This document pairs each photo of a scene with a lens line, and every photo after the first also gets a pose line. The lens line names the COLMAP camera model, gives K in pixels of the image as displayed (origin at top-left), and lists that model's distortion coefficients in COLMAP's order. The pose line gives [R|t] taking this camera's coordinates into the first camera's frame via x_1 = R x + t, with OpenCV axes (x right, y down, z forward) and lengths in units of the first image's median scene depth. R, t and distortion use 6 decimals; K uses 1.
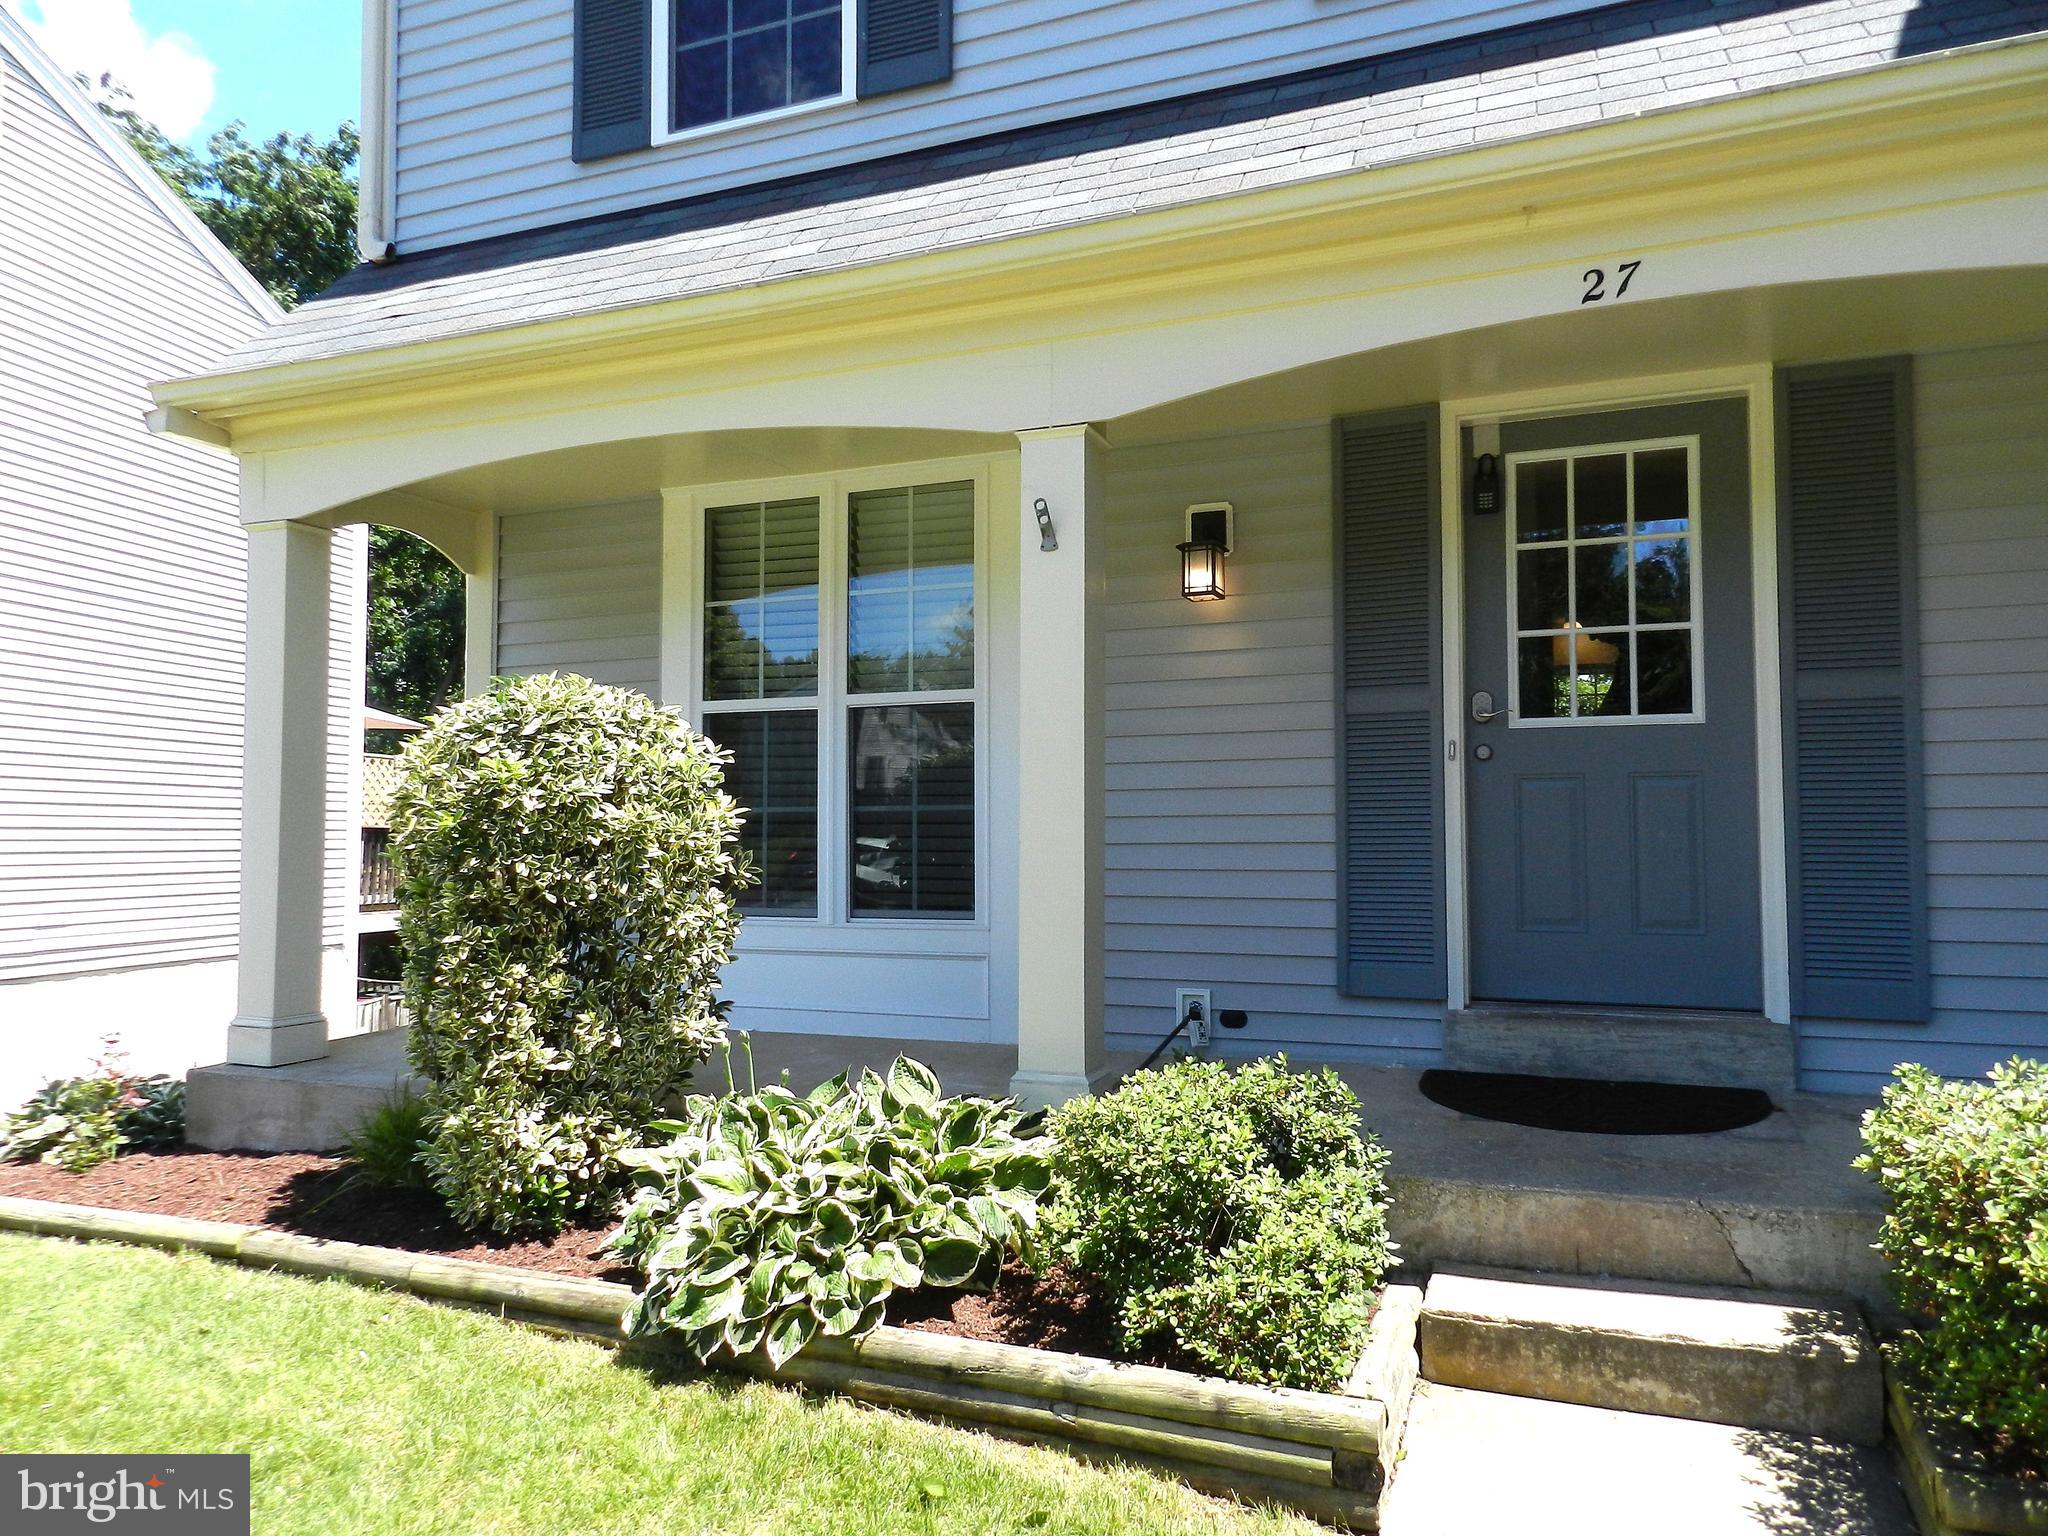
lens RADIAL K [[1378.0, 0, 1029.2], [0, 1378.0, 766.8], [0, 0, 1]] dist [0.021829, -0.012385]
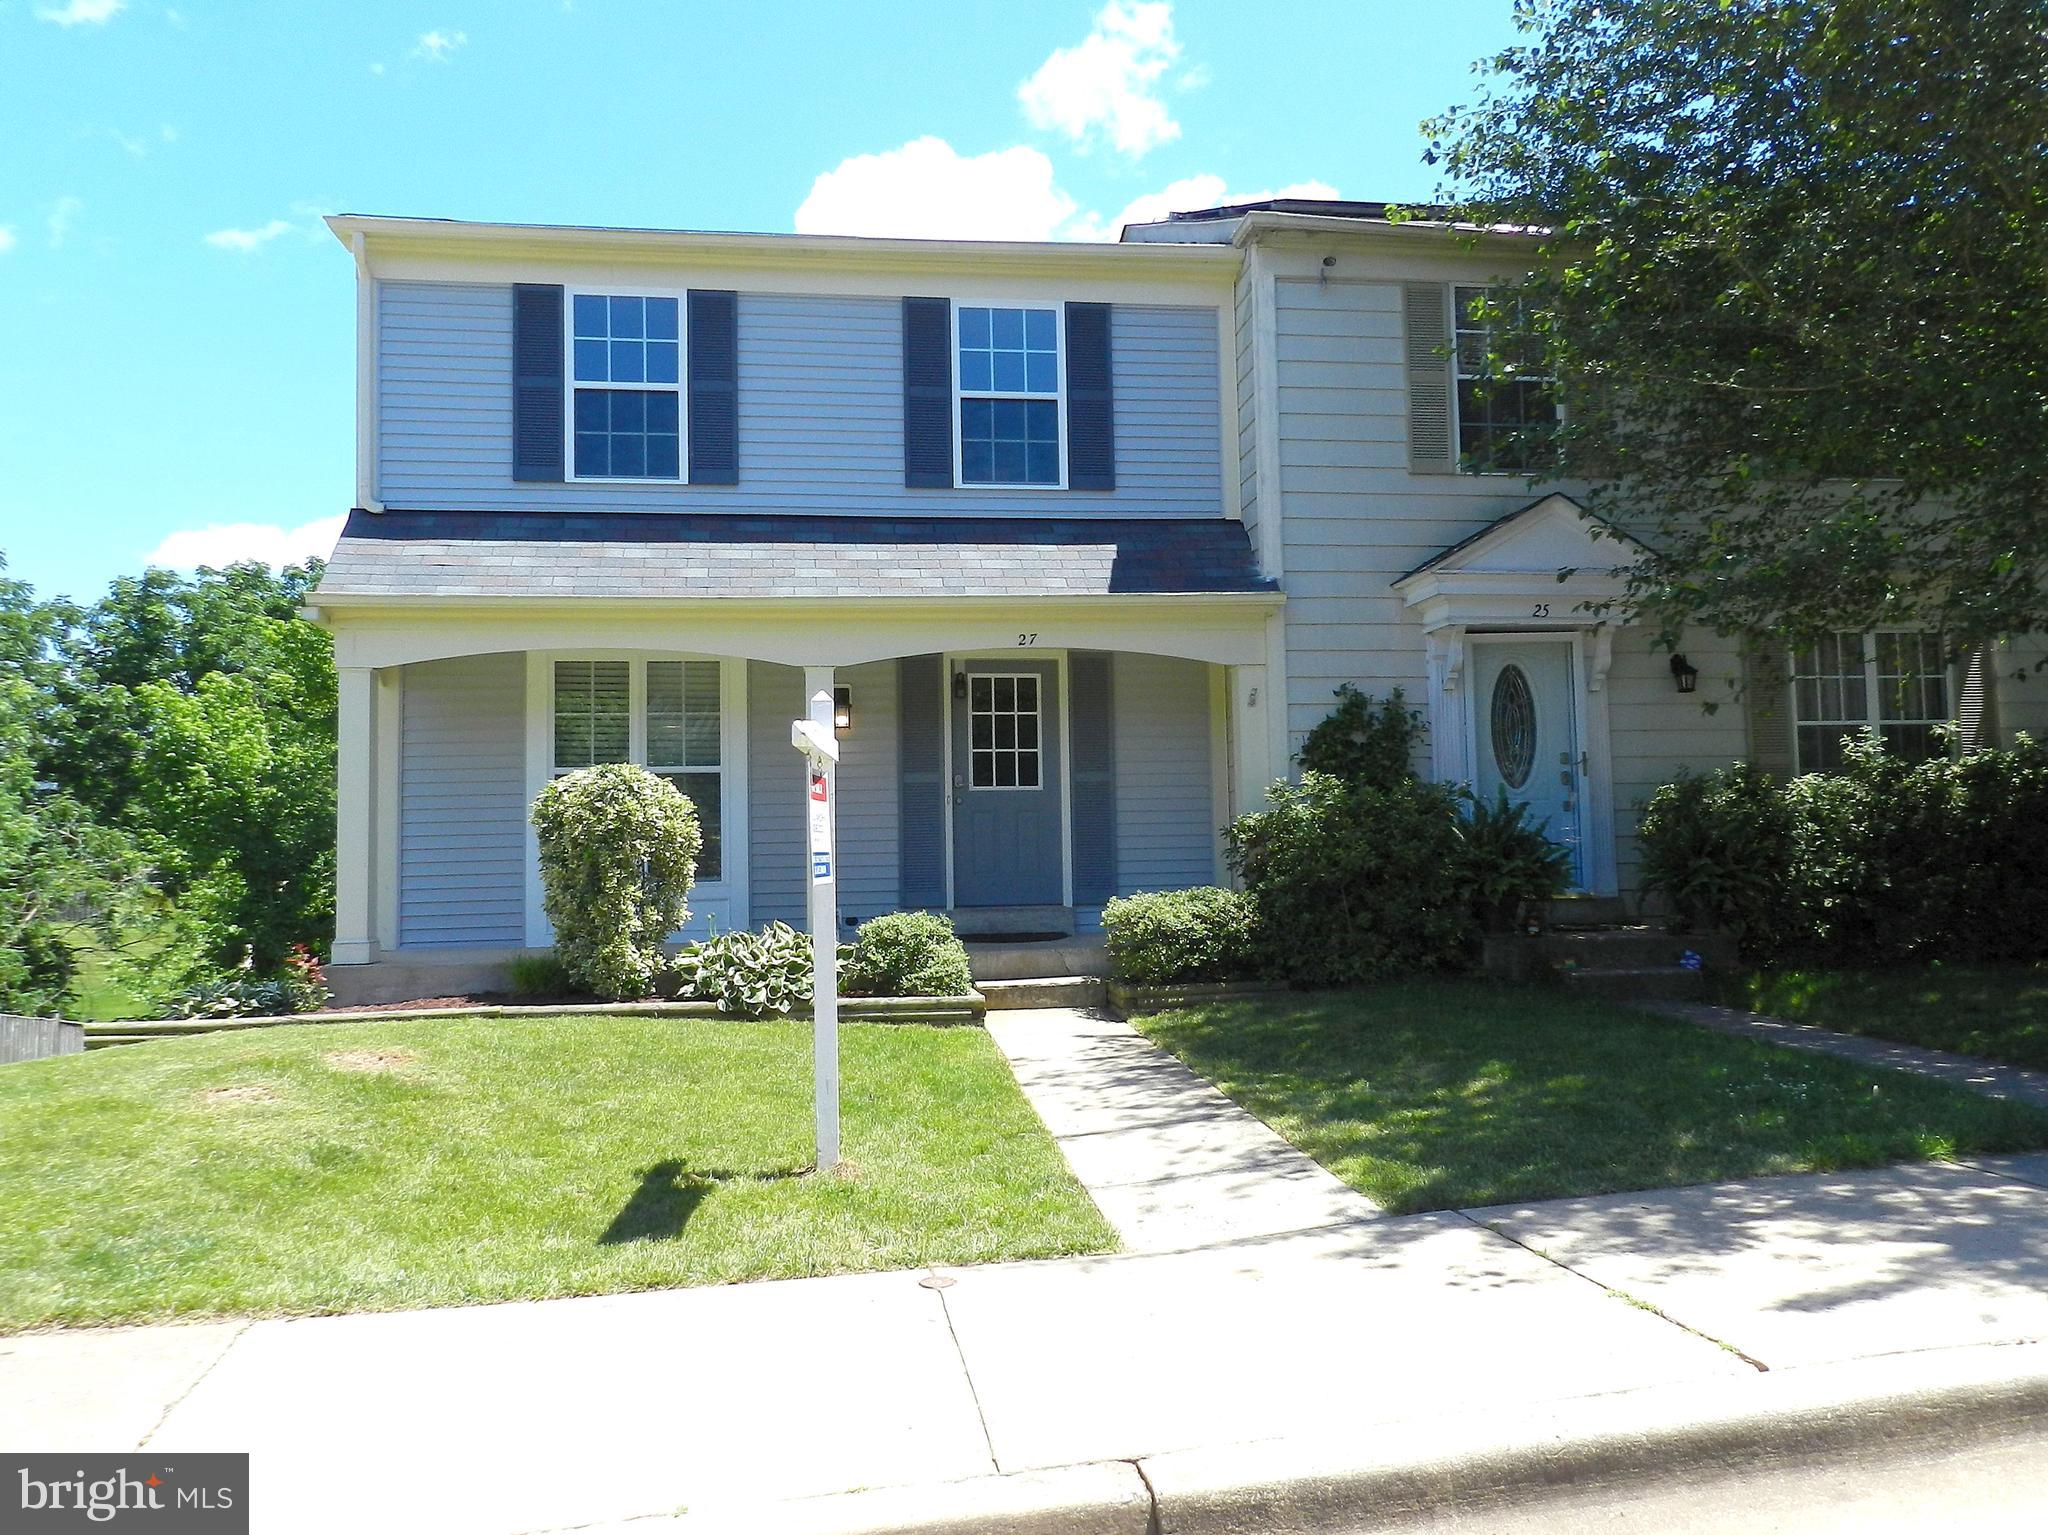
lens RADIAL K [[1528.2, 0, 1010.5], [0, 1528.2, 774.2], [0, 0, 1]] dist [0.020474, -0.001023]
pose [[0.872191, 0.018144, 0.488828, -1.039477], [-0.007820, 0.999701, -0.023152, 0.004628], [-0.489102, 0.016370, 0.872073, -1.568620]]
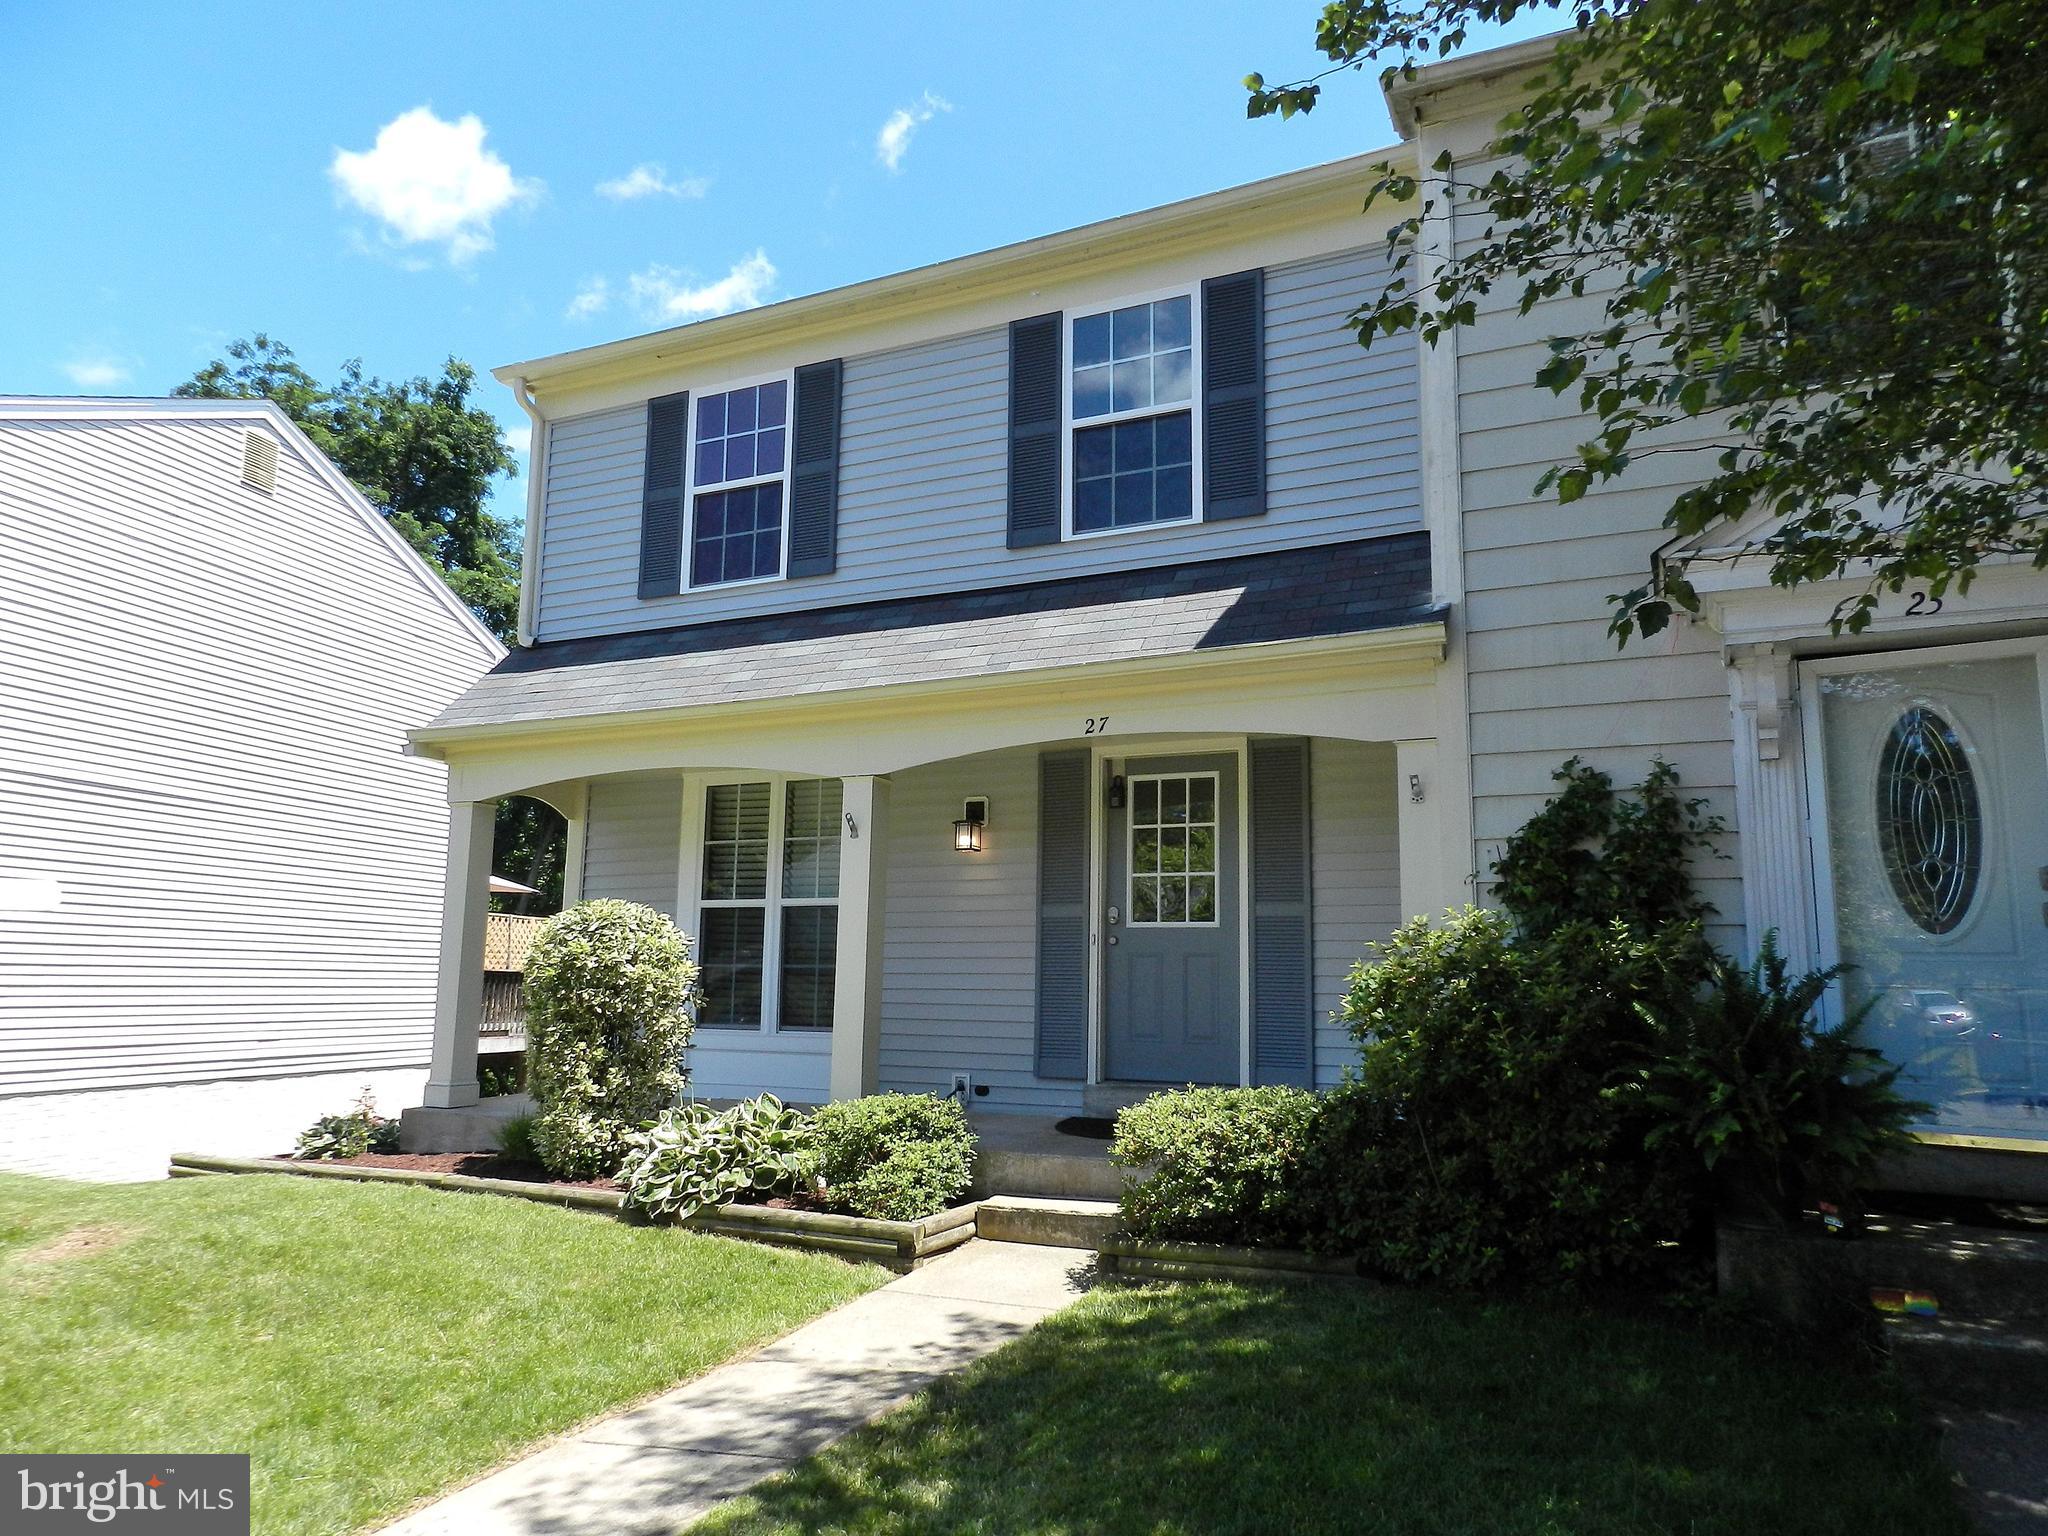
lens RADIAL K [[1378.0, 0, 1029.0], [0, 1378.0, 774.7], [0, 0, 1]] dist [0.021829, -0.012385]
pose [[0.997865, 0.005662, -0.065057, 0.405821], [-0.012225, 0.994818, -0.100938, -0.051932], [0.064149, 0.101517, 0.992763, -0.990935]]
